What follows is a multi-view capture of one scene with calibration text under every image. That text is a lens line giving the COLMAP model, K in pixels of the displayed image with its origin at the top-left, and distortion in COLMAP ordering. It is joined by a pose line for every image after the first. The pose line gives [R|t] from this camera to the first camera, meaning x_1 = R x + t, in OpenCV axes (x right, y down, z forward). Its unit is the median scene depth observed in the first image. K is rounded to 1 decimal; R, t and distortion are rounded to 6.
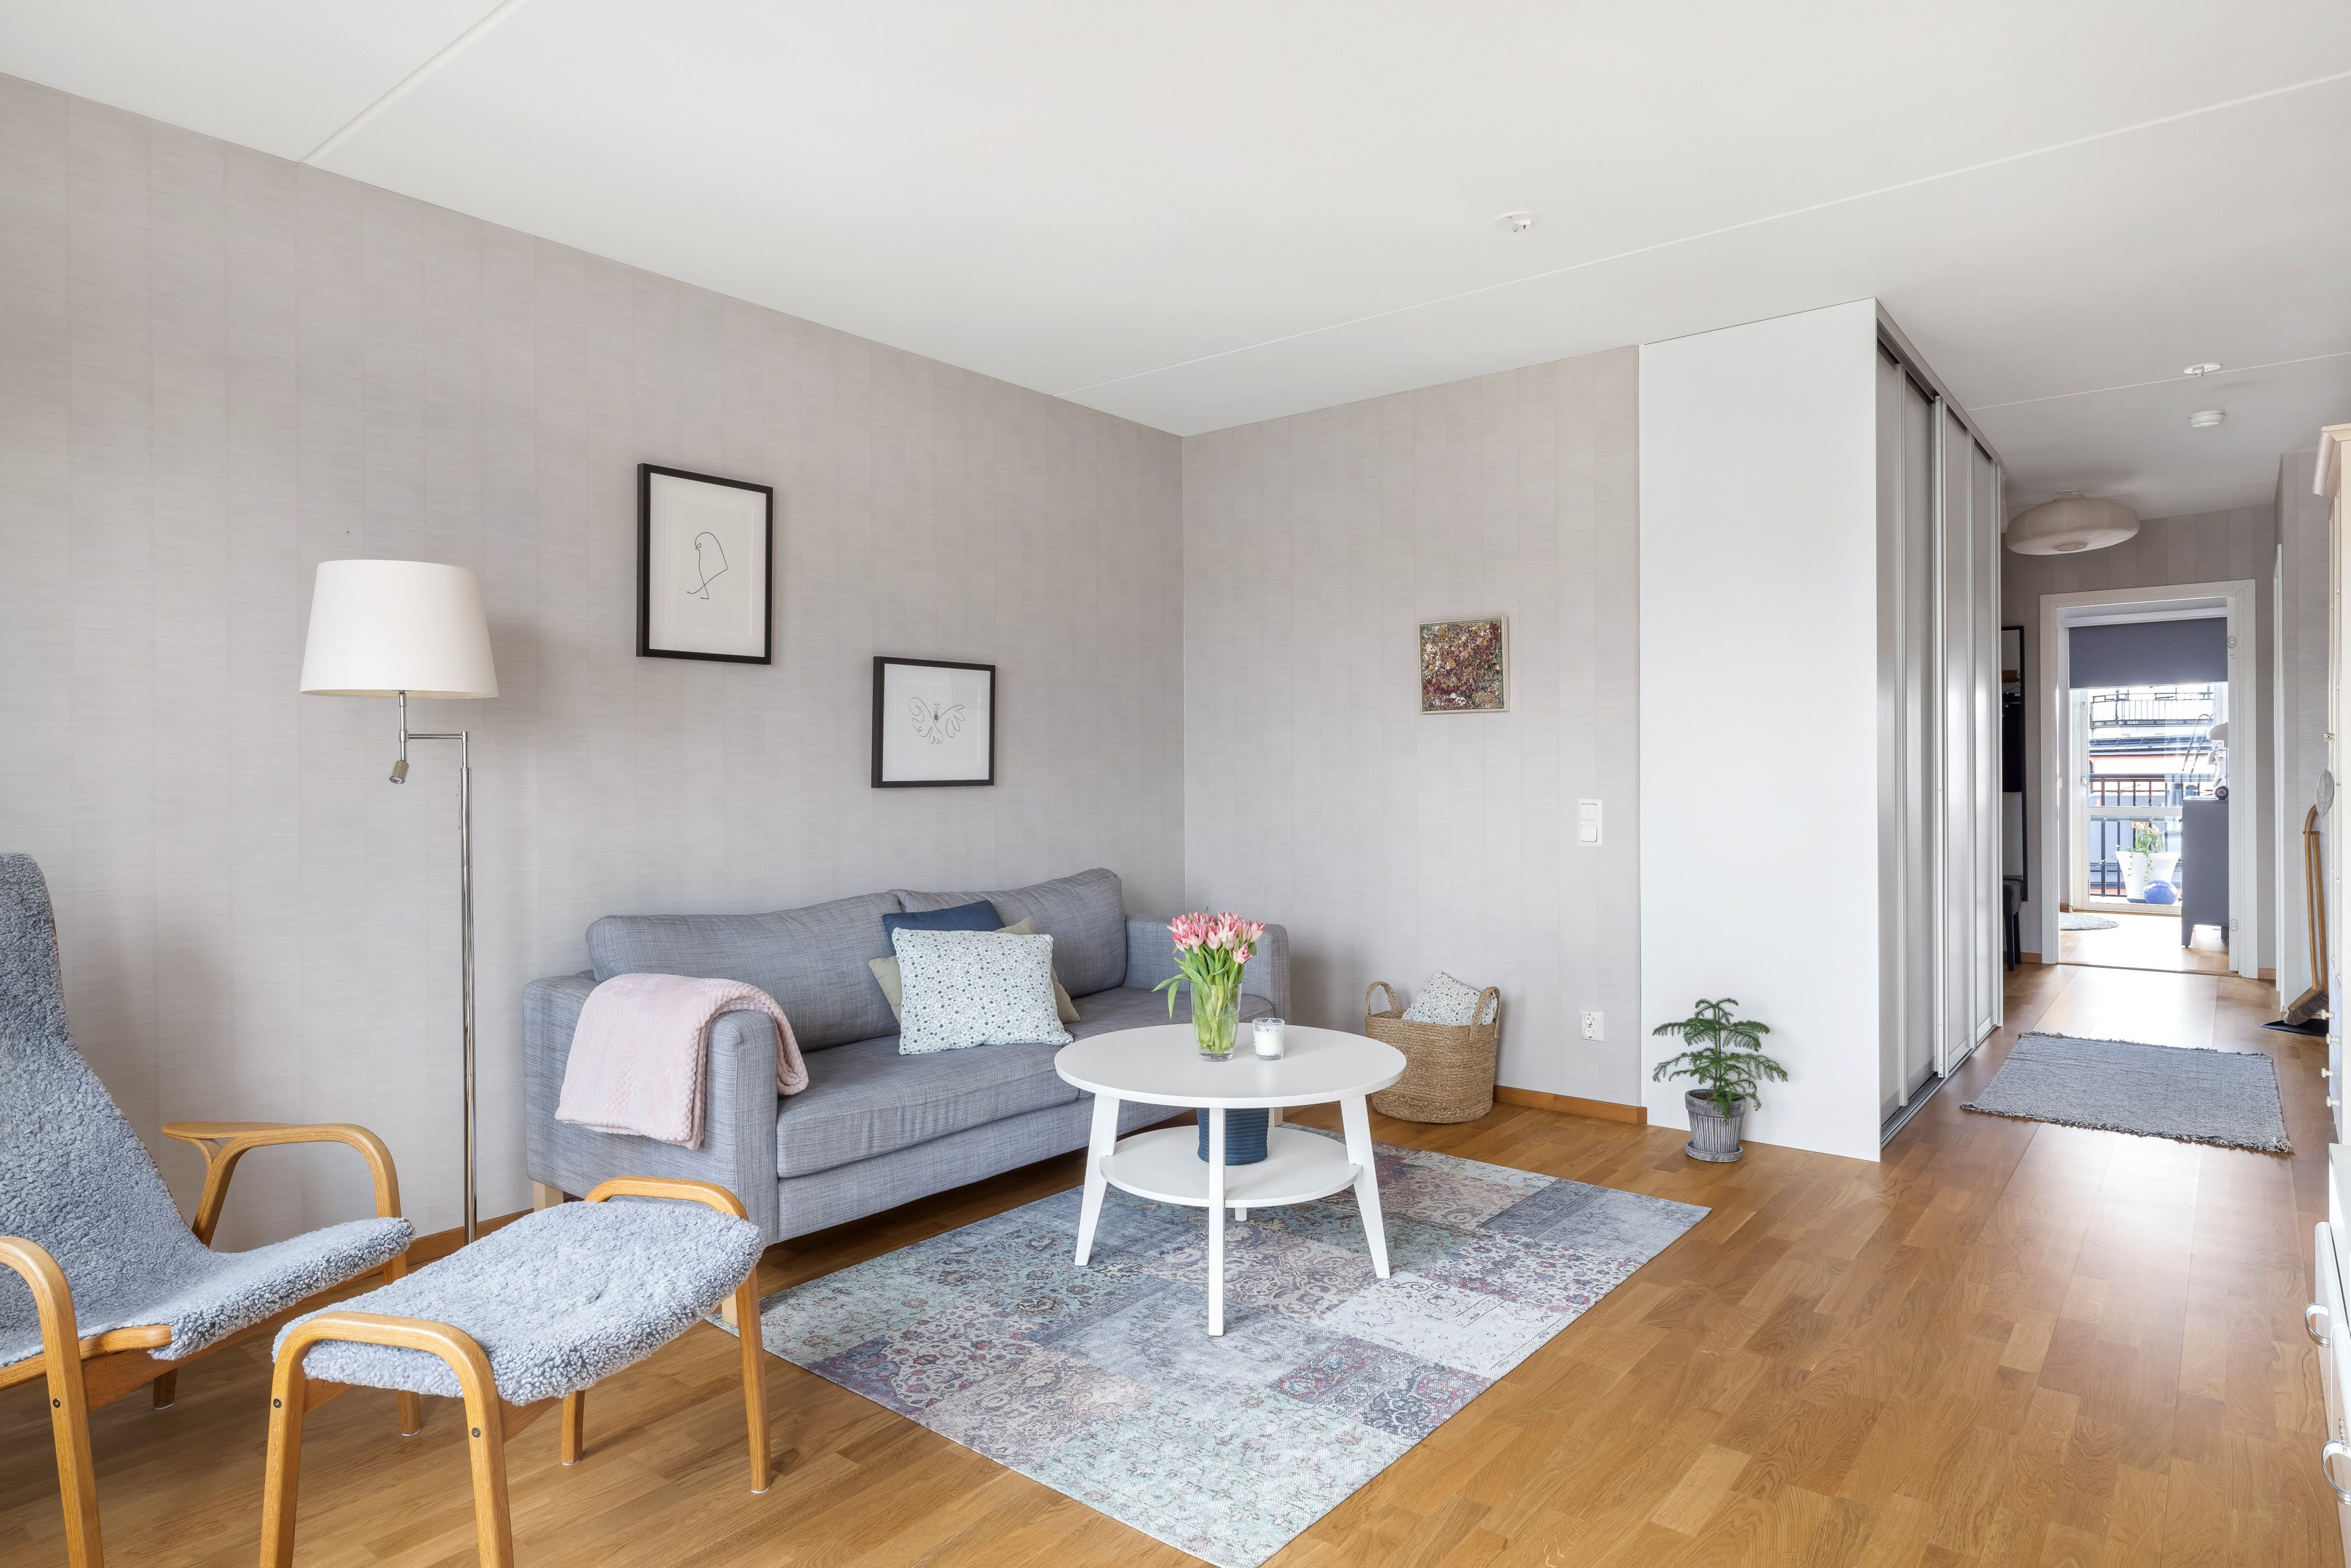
lens RADIAL K [[1335.8, 0, 1168.7], [0, 1335.8, 773.2], [0, 0, 1]] dist [0.002050, 0.000692]
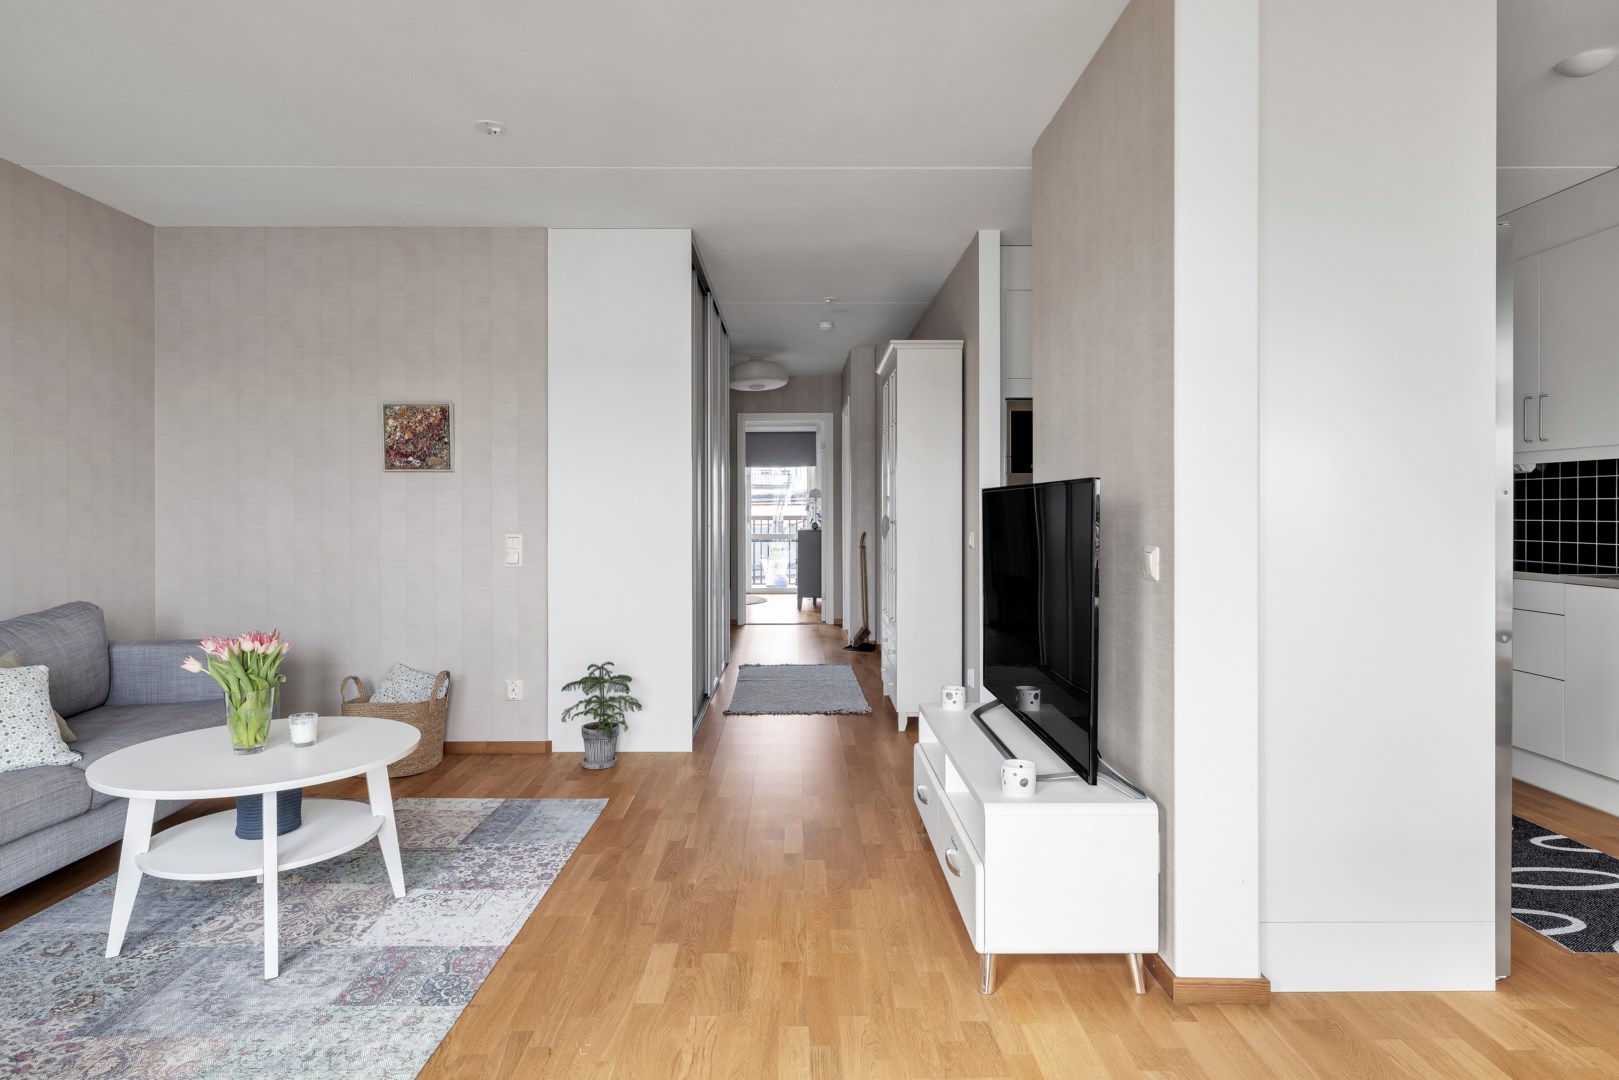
lens RADIAL K [[926.4, 0, 805.7], [0, 926.4, 513.0], [0, 0, 1]] dist [0.000492, -0.000077]
pose [[0.772797, 0.002617, 0.634648, -0.106545], [-0.001823, 0.999997, -0.001904, -0.003054], [-0.634651, 0.000315, 0.772799, 0.030309]]
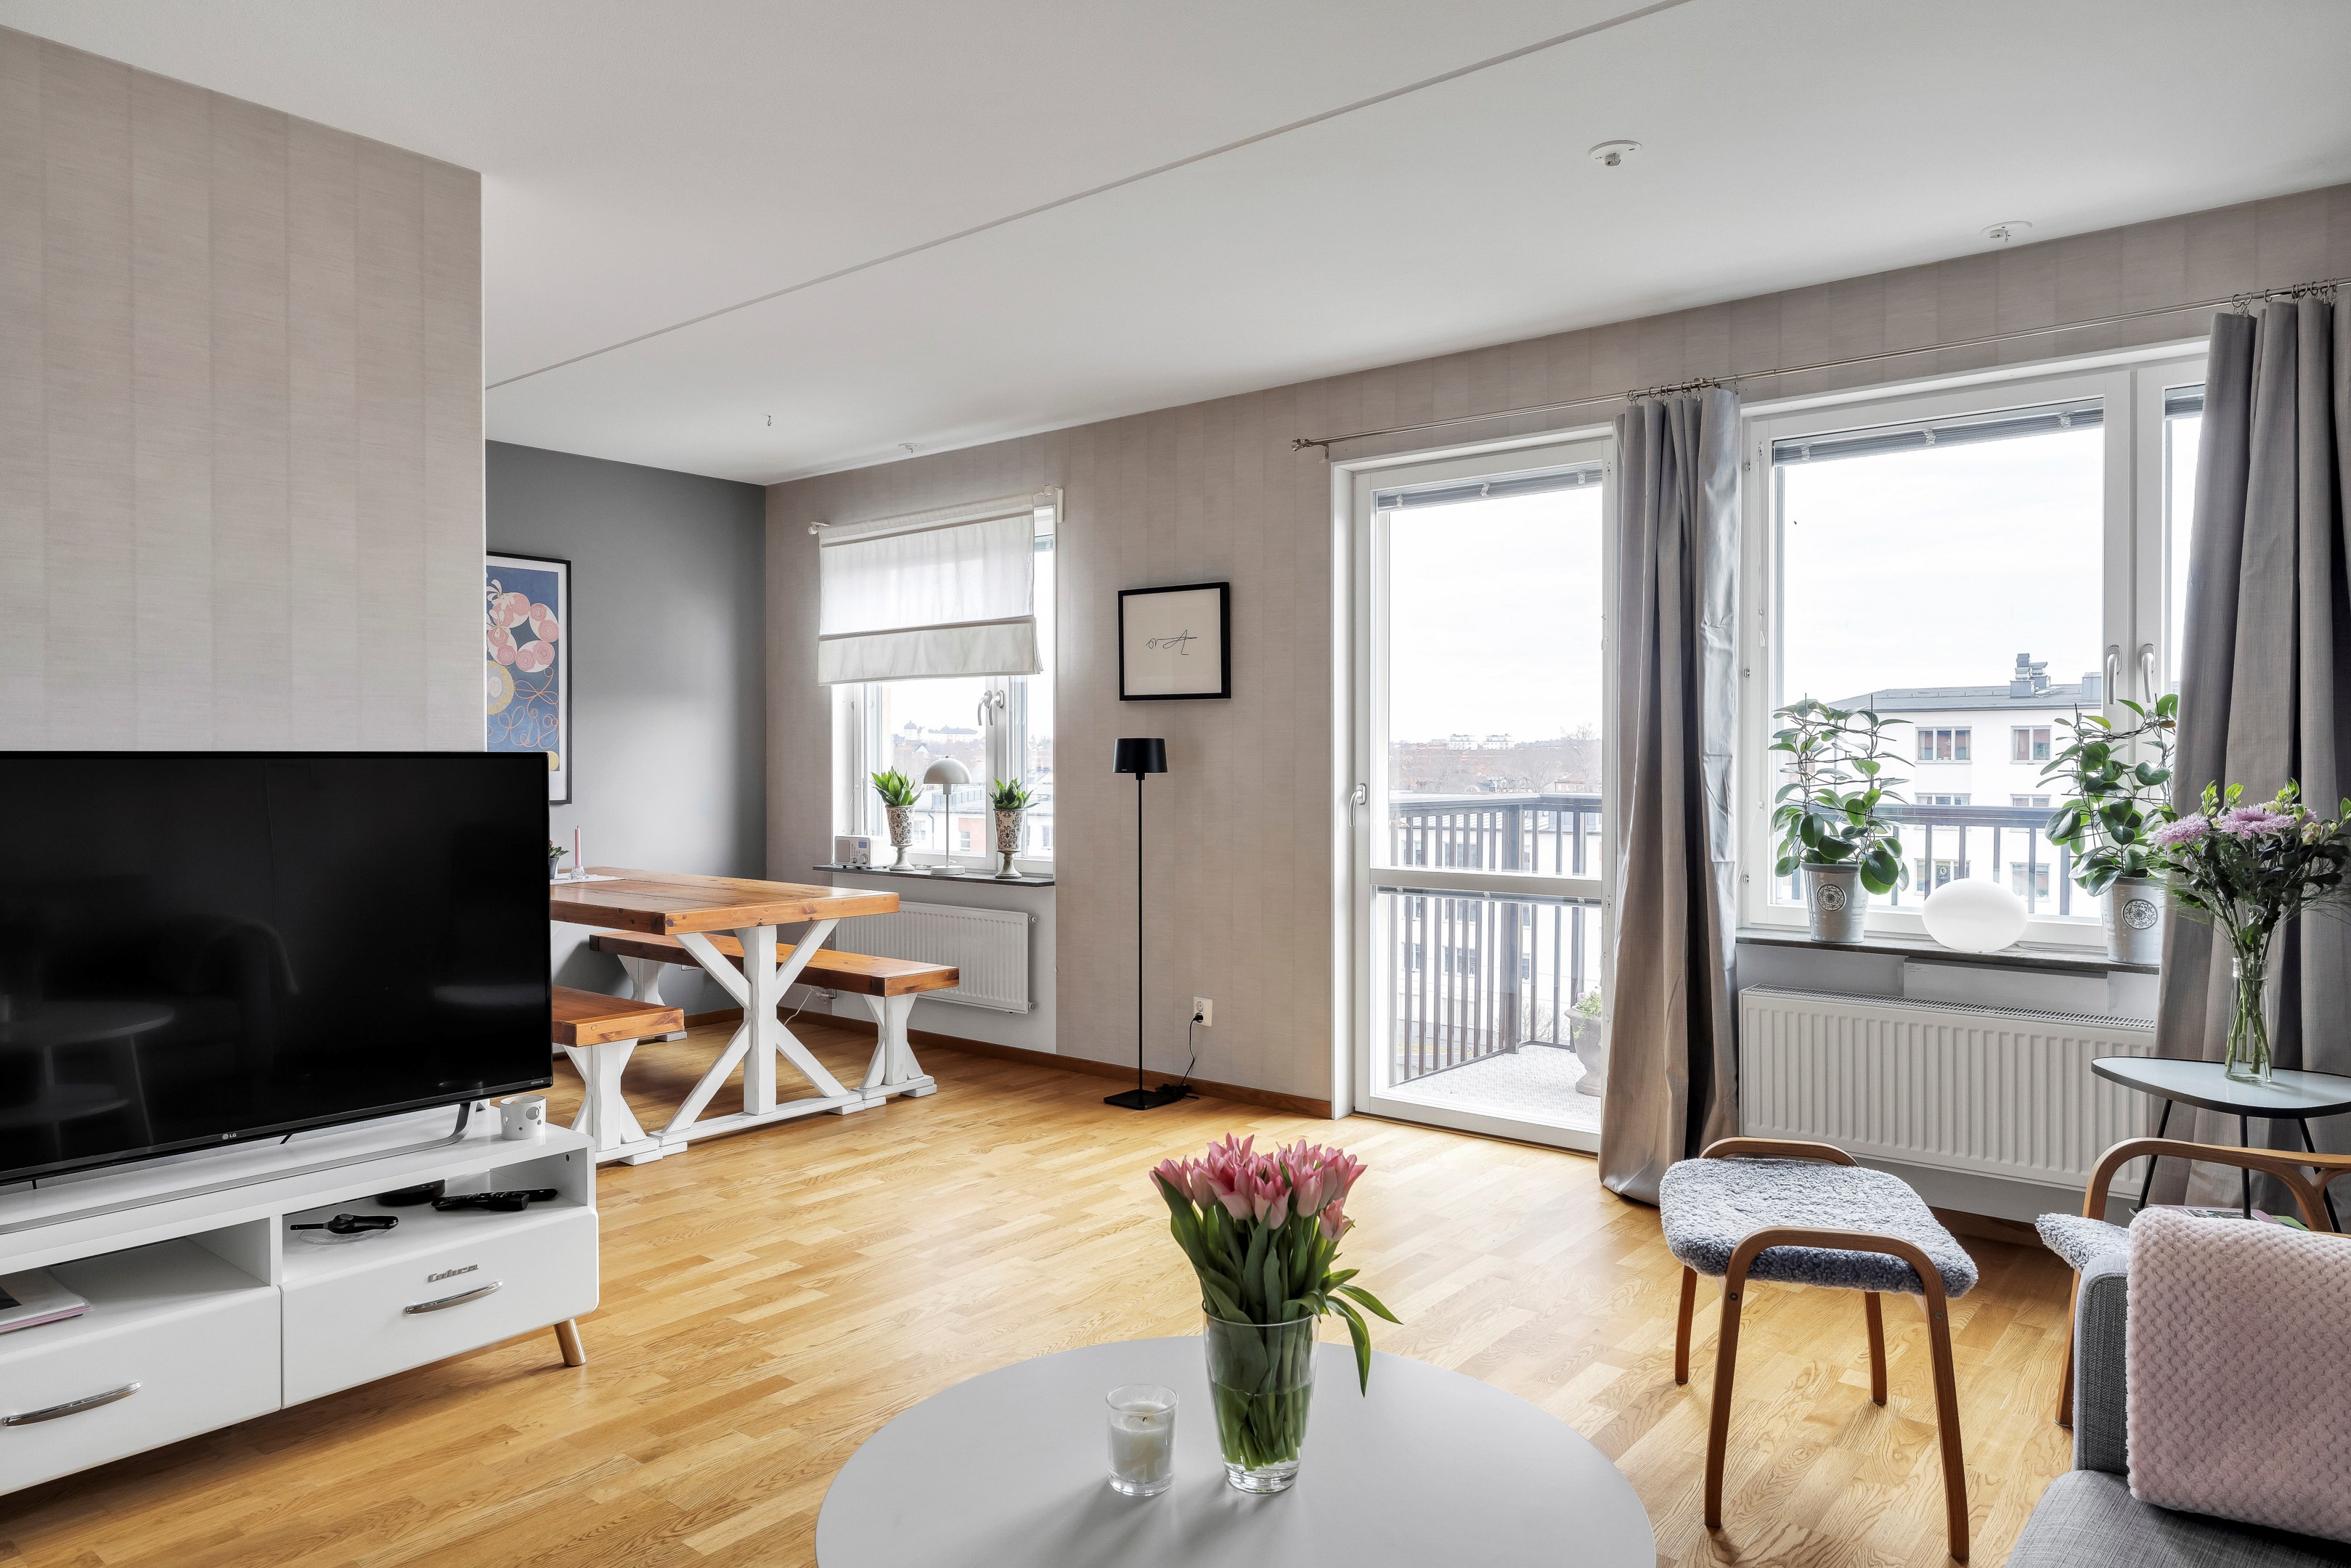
lens RADIAL K [[1493.9, 0, 1177.6], [0, 1493.9, 772.7], [0, 0, 1]] dist [-0.001760, 0.000444]
pose [[-0.999958, 0.006983, 0.005930, 0.053710], [0.007050, 0.999910, 0.011372, -0.025596], [-0.005850, 0.011414, -0.999918, 1.413160]]
